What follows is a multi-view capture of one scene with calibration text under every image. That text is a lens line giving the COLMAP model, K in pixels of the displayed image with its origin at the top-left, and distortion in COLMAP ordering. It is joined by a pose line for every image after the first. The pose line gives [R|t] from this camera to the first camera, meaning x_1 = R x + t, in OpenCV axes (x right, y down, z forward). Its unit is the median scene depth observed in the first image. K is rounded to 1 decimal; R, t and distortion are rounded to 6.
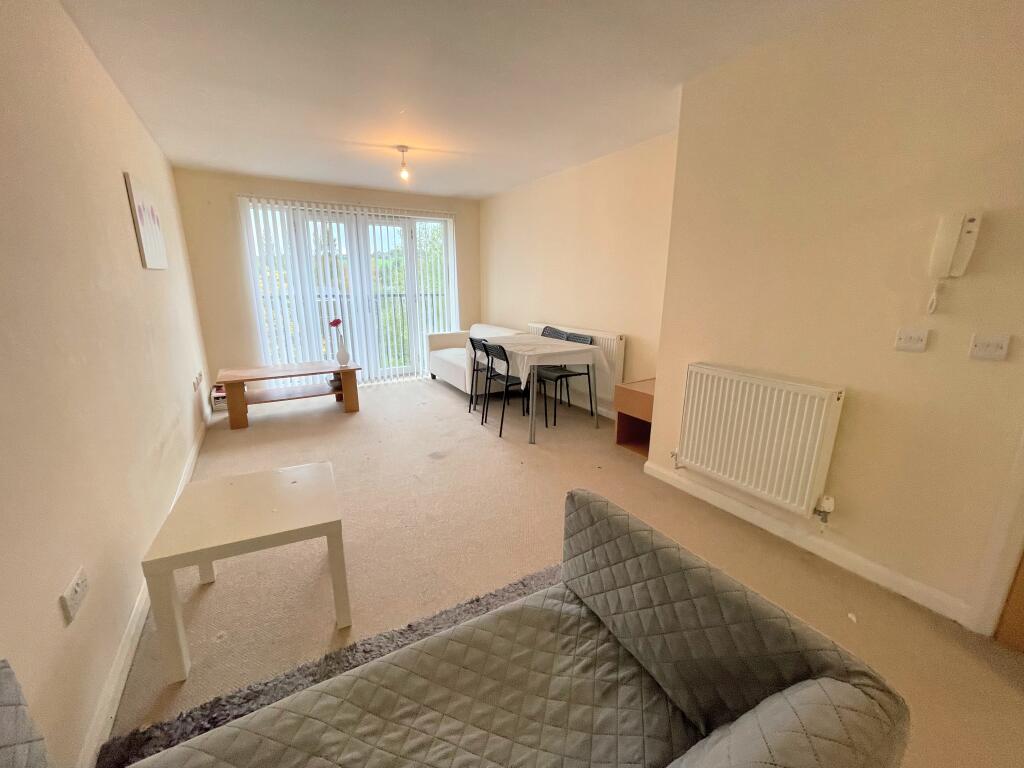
lens RADIAL K [[410.7, 0, 507.0], [0, 410.7, 385.2], [0, 0, 1]] dist [-0.001957, -0.000221]
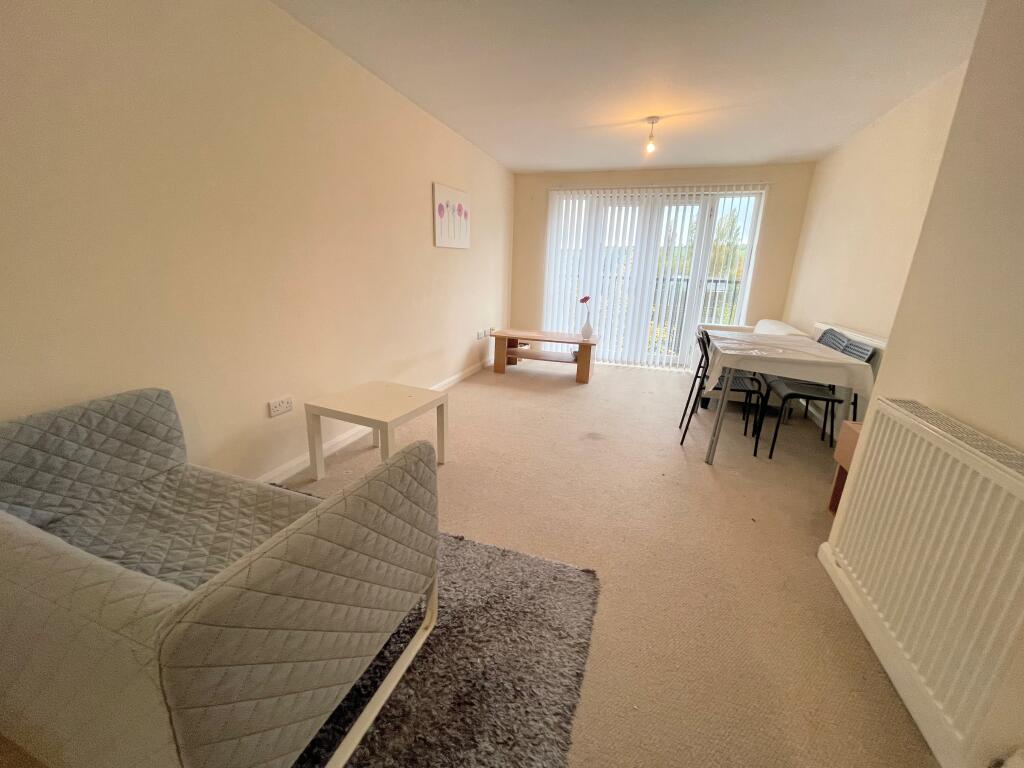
lens RADIAL K [[410.7, 0, 509.6], [0, 410.7, 385.2], [0, 0, 1]] dist [-0.001957, -0.000221]
pose [[0.647196, 0.230916, -0.726509, 0.293327], [-0.213967, 0.969734, 0.117615, -0.014994], [0.731680, 0.079329, 0.677016, 0.127548]]
